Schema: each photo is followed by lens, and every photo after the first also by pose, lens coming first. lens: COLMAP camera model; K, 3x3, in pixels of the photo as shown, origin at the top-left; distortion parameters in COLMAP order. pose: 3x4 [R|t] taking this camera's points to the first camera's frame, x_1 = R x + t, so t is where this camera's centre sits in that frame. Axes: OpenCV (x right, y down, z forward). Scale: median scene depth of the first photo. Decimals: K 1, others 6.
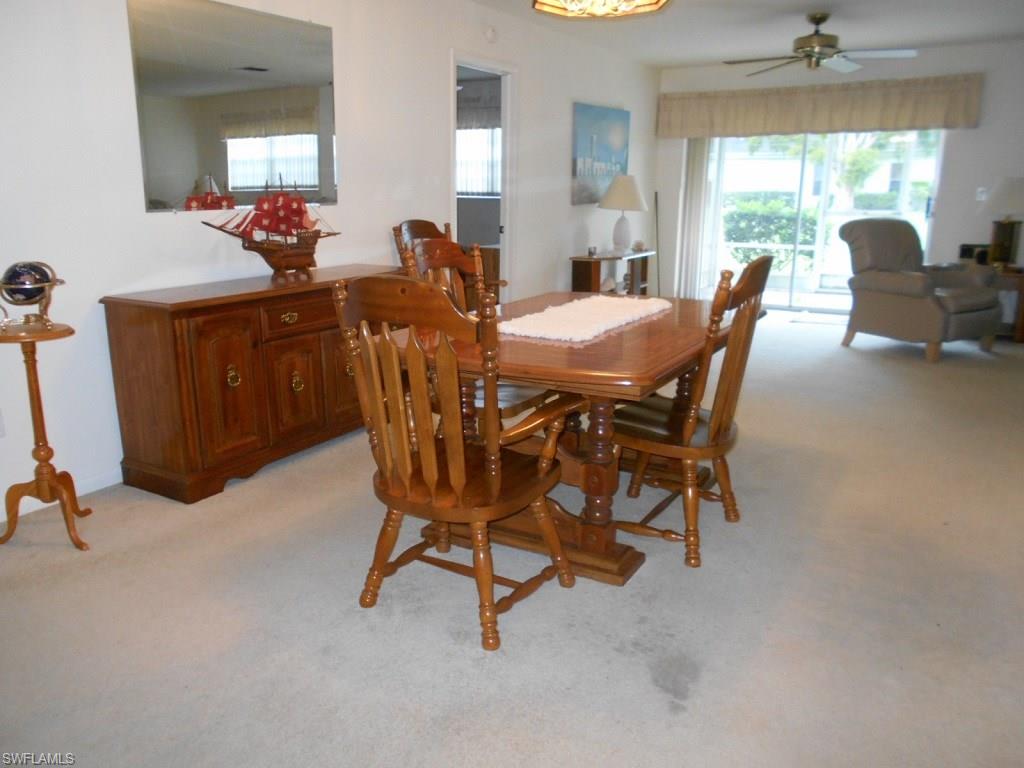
lens RADIAL K [[788.5, 0, 512.0], [0, 788.5, 384.0], [0, 0, 1]] dist [-0.002925, -0.001464]
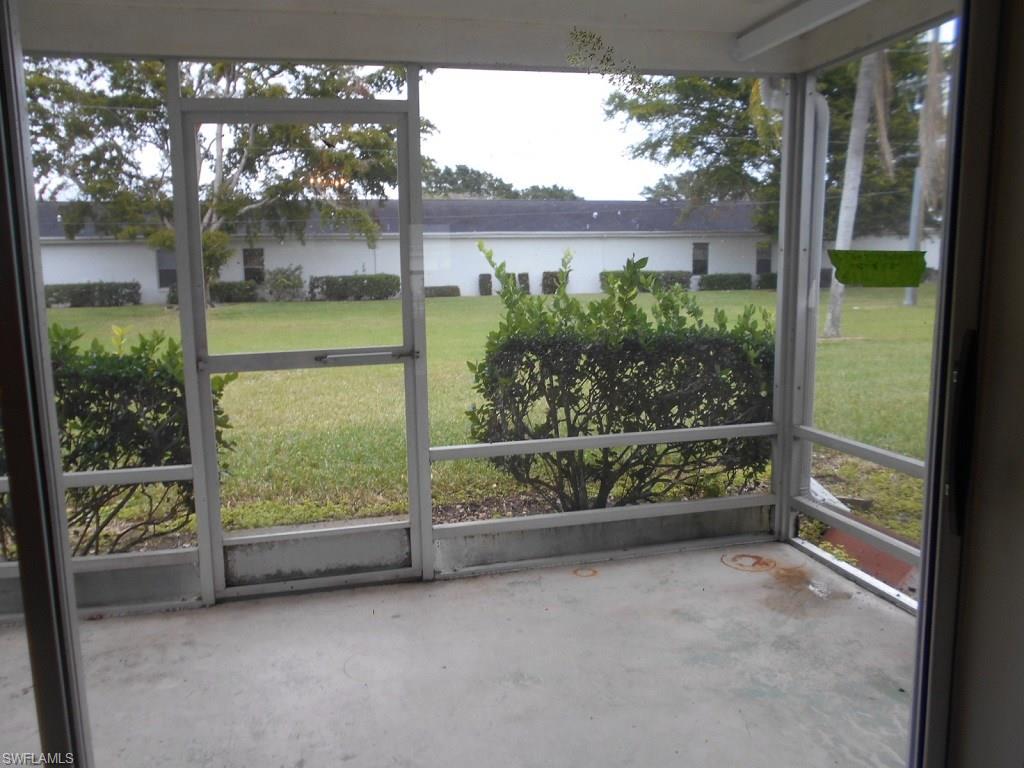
lens RADIAL K [[788.5, 0, 512.0], [0, 788.5, 384.0], [0, 0, 1]] dist [-0.002925, -0.001464]
pose [[0.717295, -0.123336, 0.685767, 0.068072], [0.197350, 0.979868, -0.030193, -0.043166], [-0.668237, 0.156994, 0.727194, 0.174200]]
